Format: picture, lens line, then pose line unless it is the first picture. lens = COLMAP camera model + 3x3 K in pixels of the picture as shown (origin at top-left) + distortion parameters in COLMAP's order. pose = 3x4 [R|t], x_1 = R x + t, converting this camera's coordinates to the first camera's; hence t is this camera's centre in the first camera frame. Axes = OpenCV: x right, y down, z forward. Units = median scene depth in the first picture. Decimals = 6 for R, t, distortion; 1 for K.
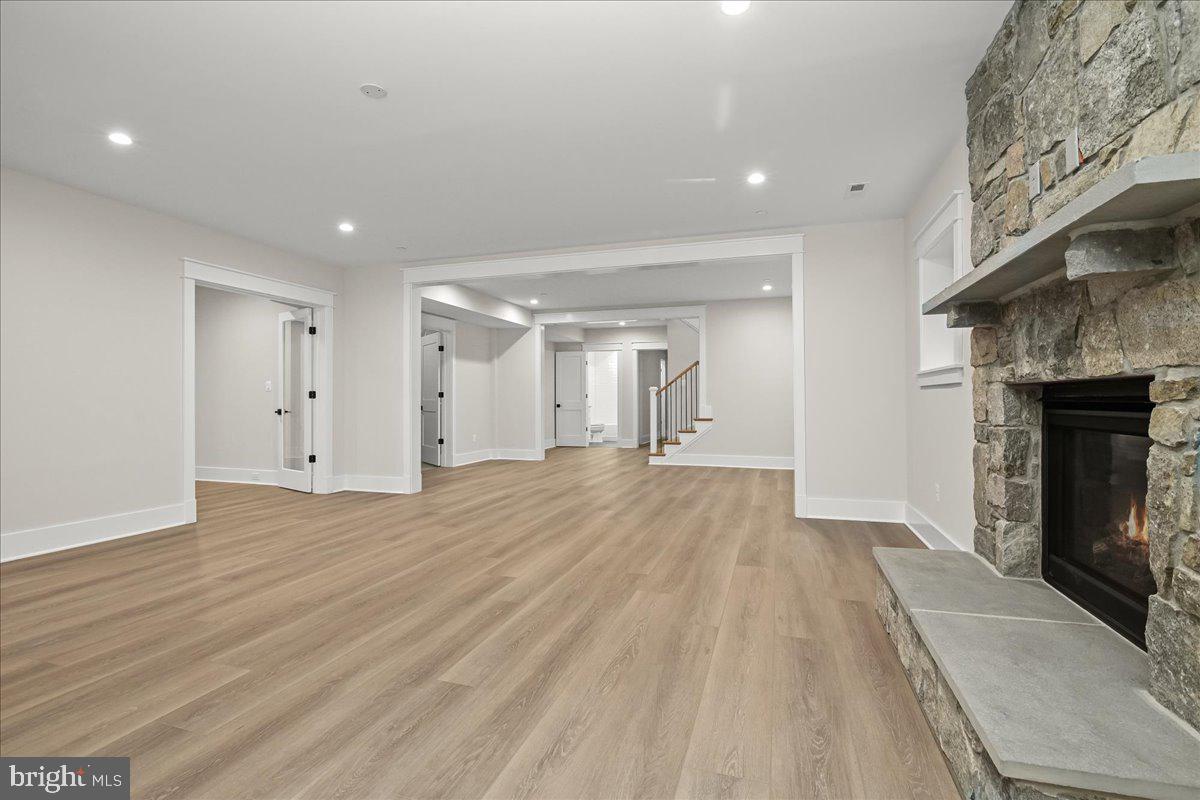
lens RADIAL K [[556.5, 0, 600.0], [0, 556.5, 400.0], [0, 0, 1]] dist [-0.021517, 0.000536]
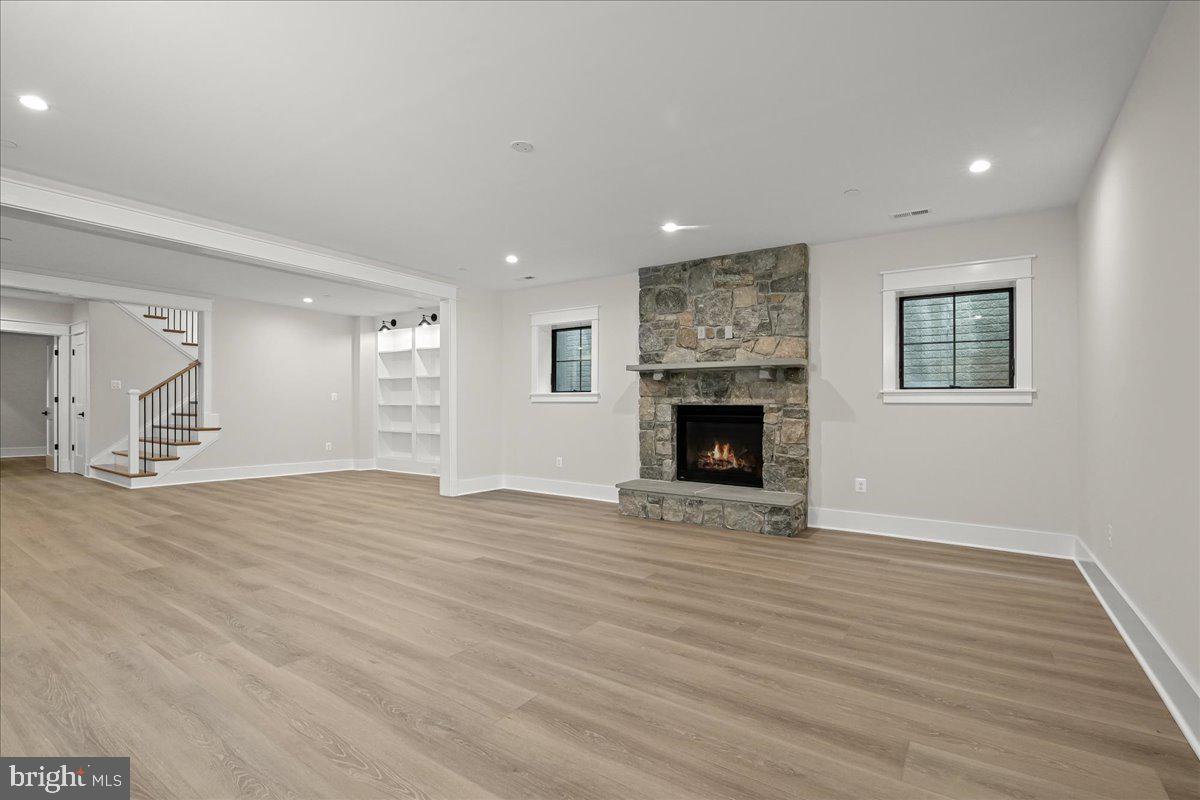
lens RADIAL K [[556.5, 0, 600.0], [0, 556.5, 400.0], [0, 0, 1]] dist [-0.021517, 0.000536]
pose [[0.281798, 0.023490, 0.959186, -1.380065], [-0.010001, 0.999718, -0.021544, 0.005079], [-0.959422, -0.003522, 0.281953, 0.466857]]
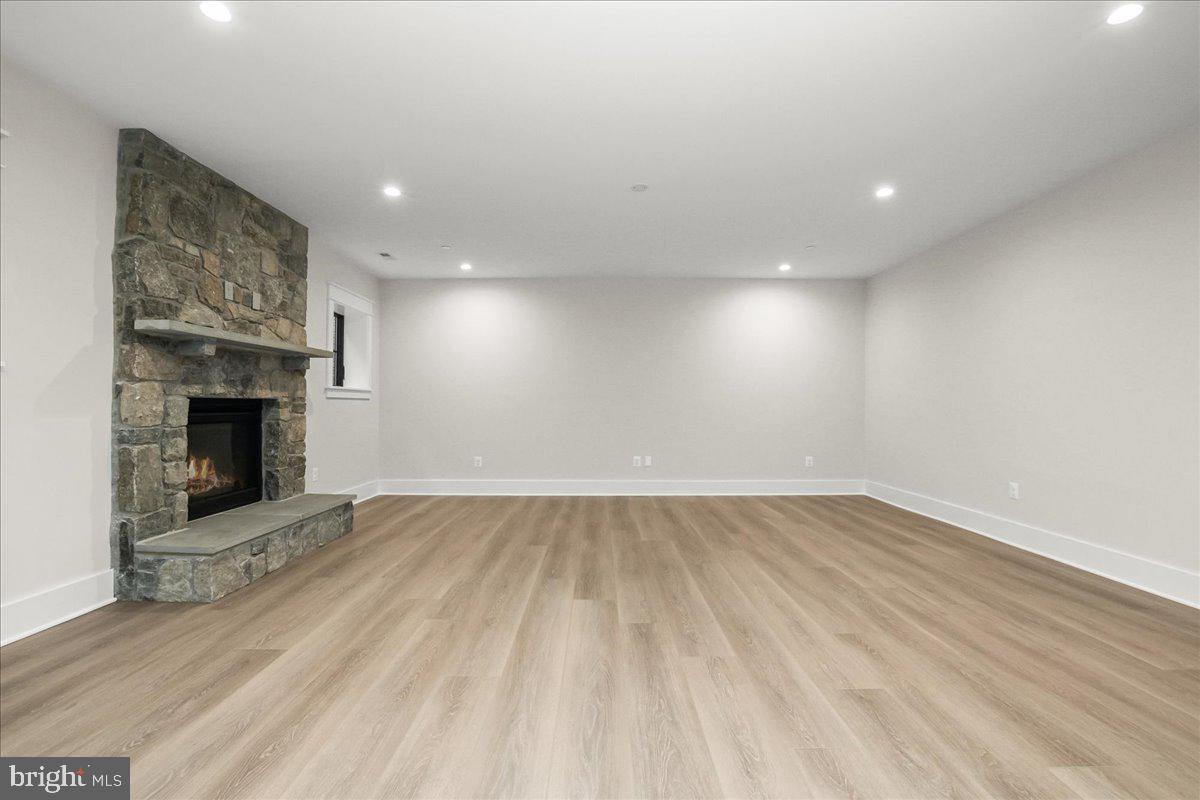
lens RADIAL K [[540.4, 0, 597.6], [0, 540.4, 381.1], [0, 0, 1]] dist [-0.004059, -0.000405]
pose [[-0.951685, -0.011703, -0.306854, 0.104523], [0.000847, 0.999170, -0.040736, -0.009837], [0.307076, -0.039027, -0.950884, 2.104096]]
